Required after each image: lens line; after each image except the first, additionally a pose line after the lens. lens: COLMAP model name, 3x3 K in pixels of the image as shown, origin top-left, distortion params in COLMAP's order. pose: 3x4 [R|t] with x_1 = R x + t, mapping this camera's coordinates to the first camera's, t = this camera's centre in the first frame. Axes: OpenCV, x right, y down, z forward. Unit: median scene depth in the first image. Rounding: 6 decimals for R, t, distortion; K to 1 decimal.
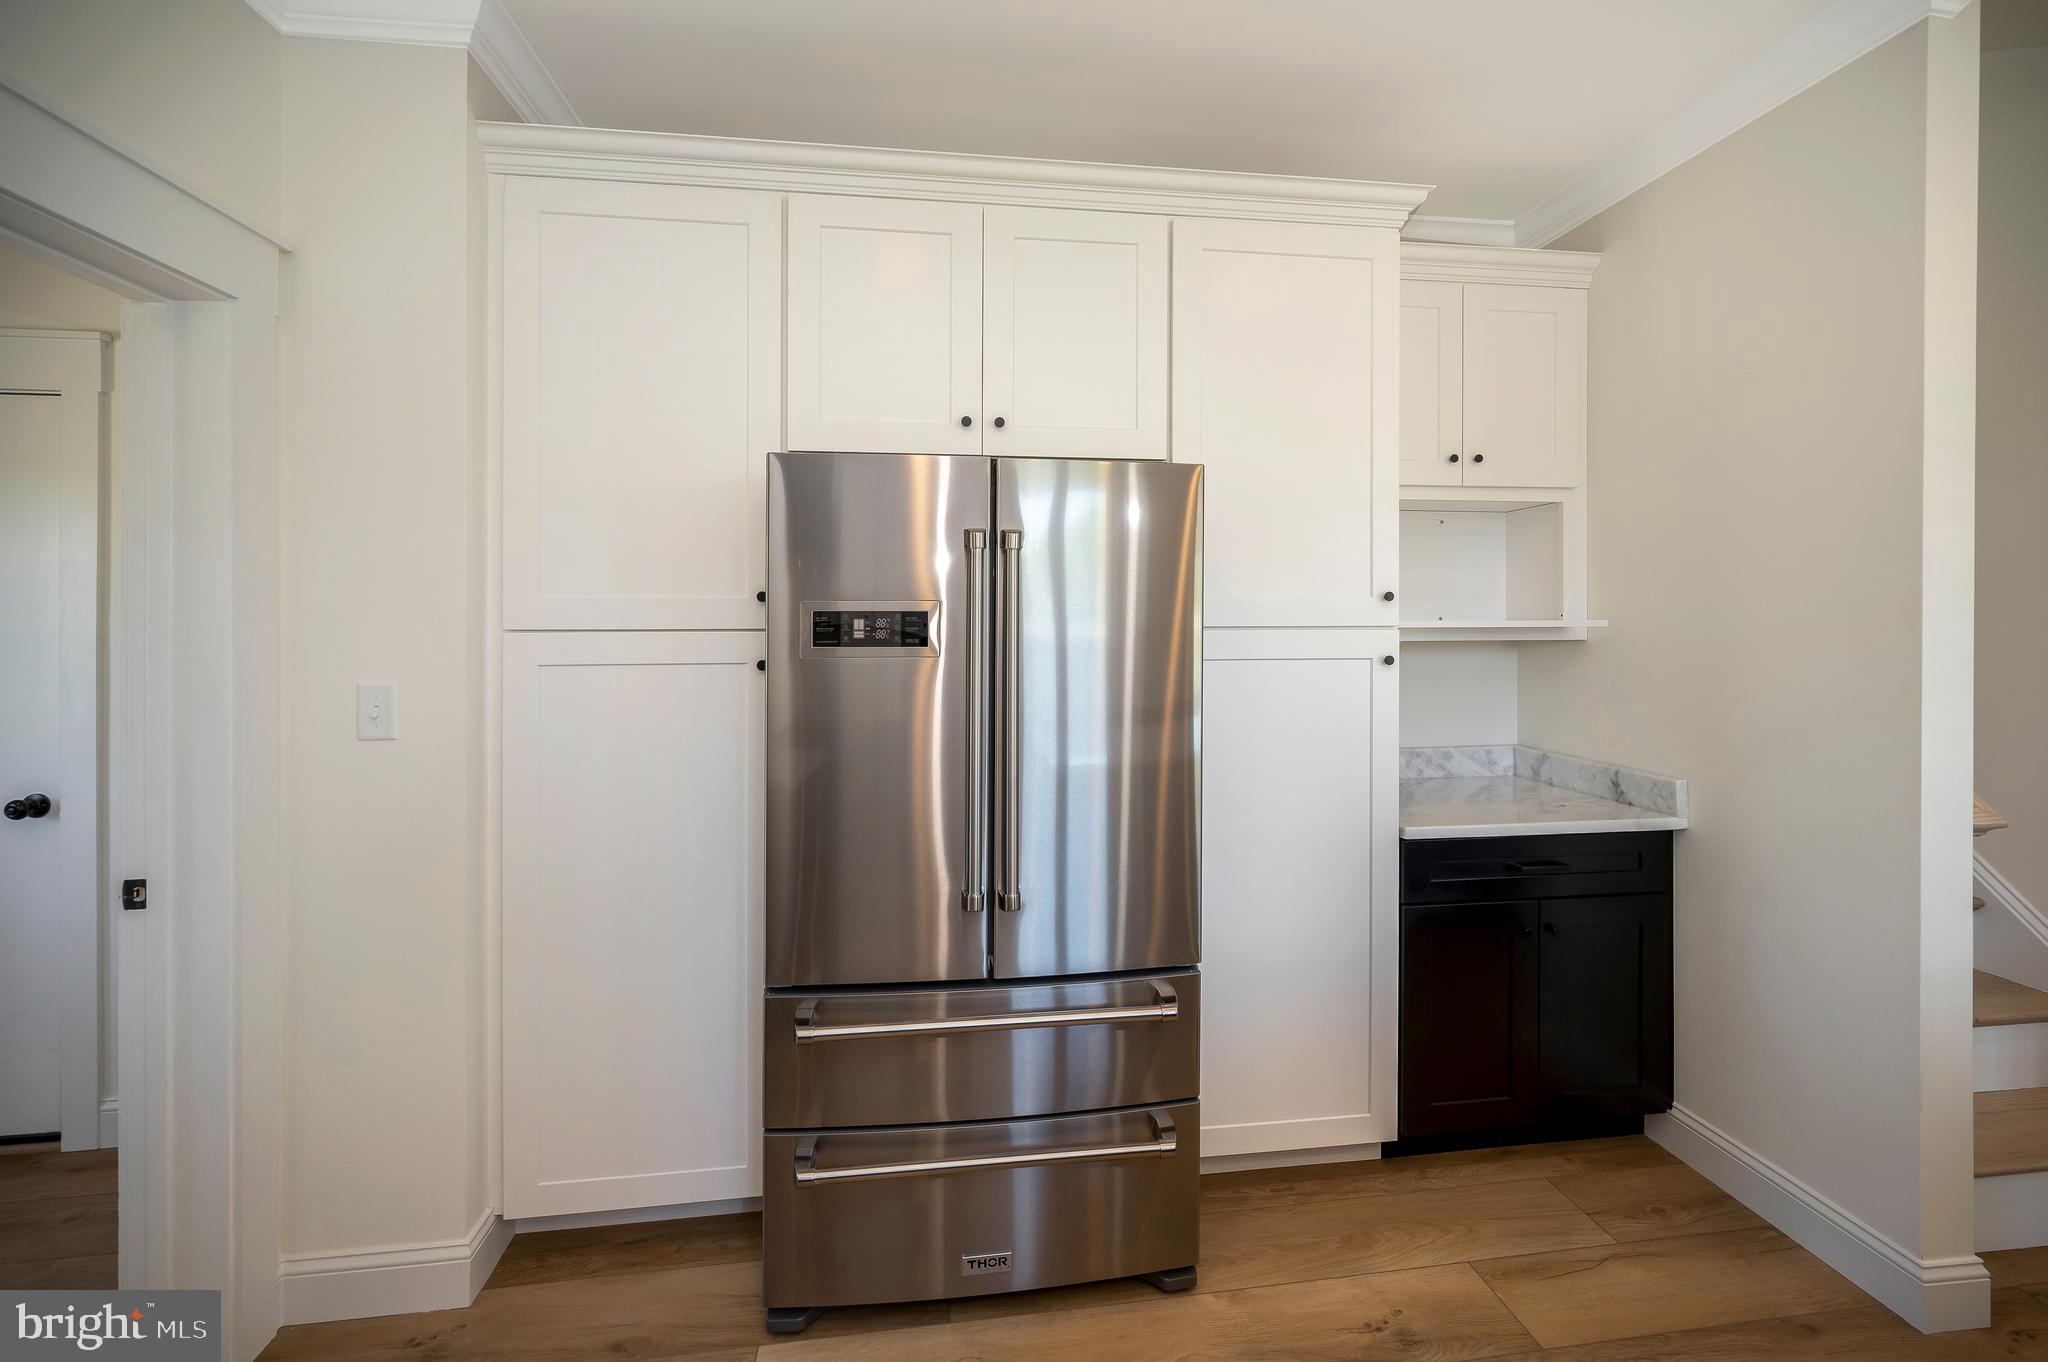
lens RADIAL K [[838.4, 0, 1038.5], [0, 838.4, 622.5], [0, 0, 1]] dist [-0.002678, -0.000229]
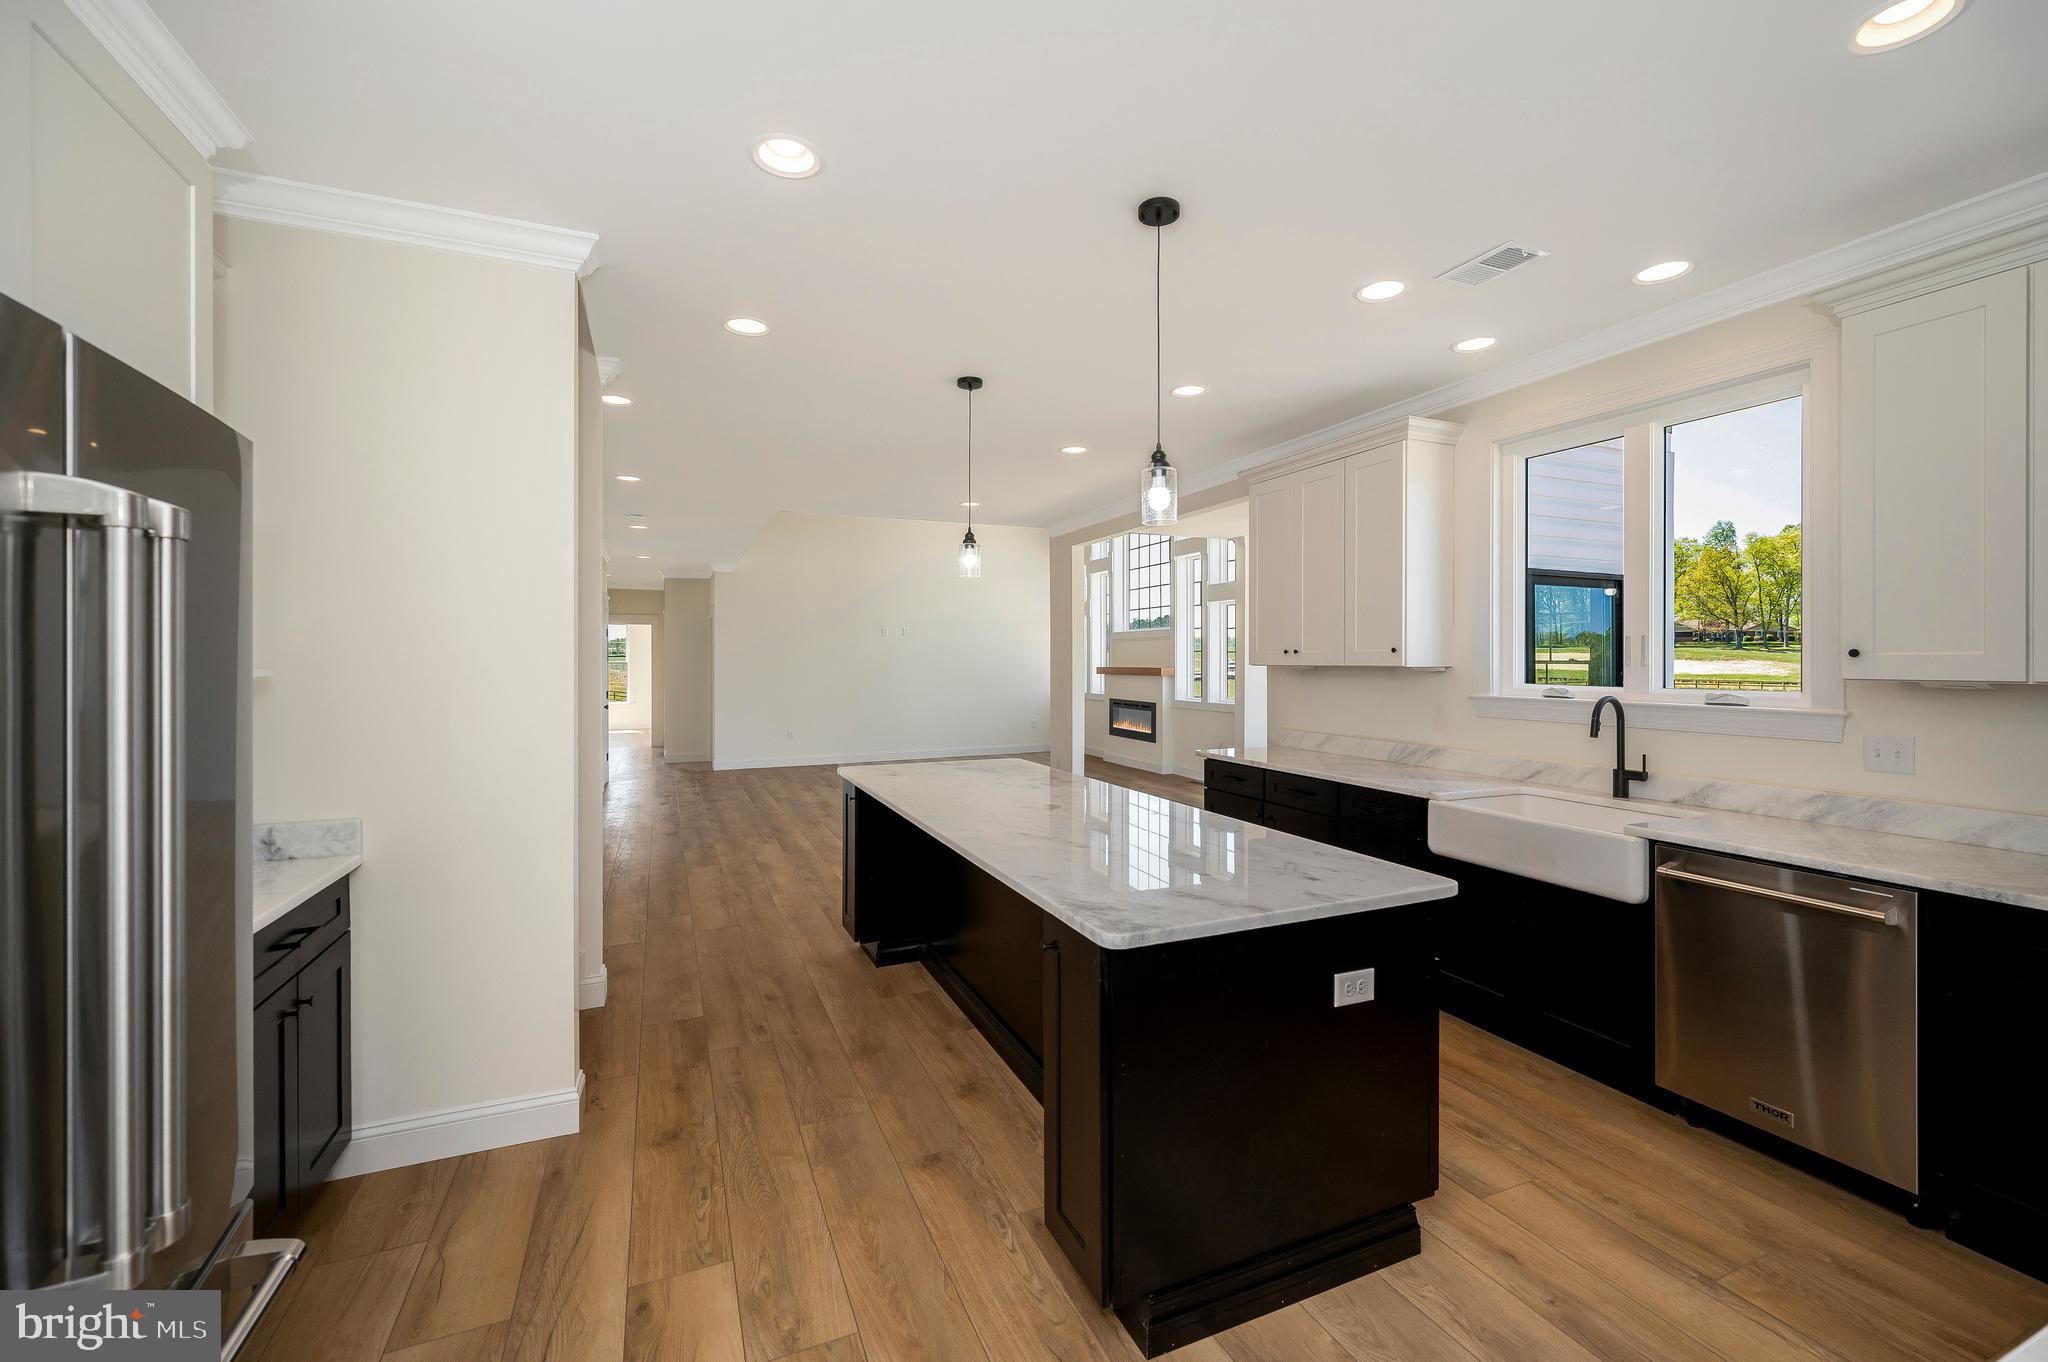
lens RADIAL K [[838.4, 0, 1028.2], [0, 838.4, 672.6], [0, 0, 1]] dist [-0.002678, -0.000229]
pose [[-0.279443, -0.002996, 0.960158, -0.561418], [0.000880, 0.999994, 0.003377, -0.001224], [-0.960162, 0.001789, -0.279439, 0.545114]]
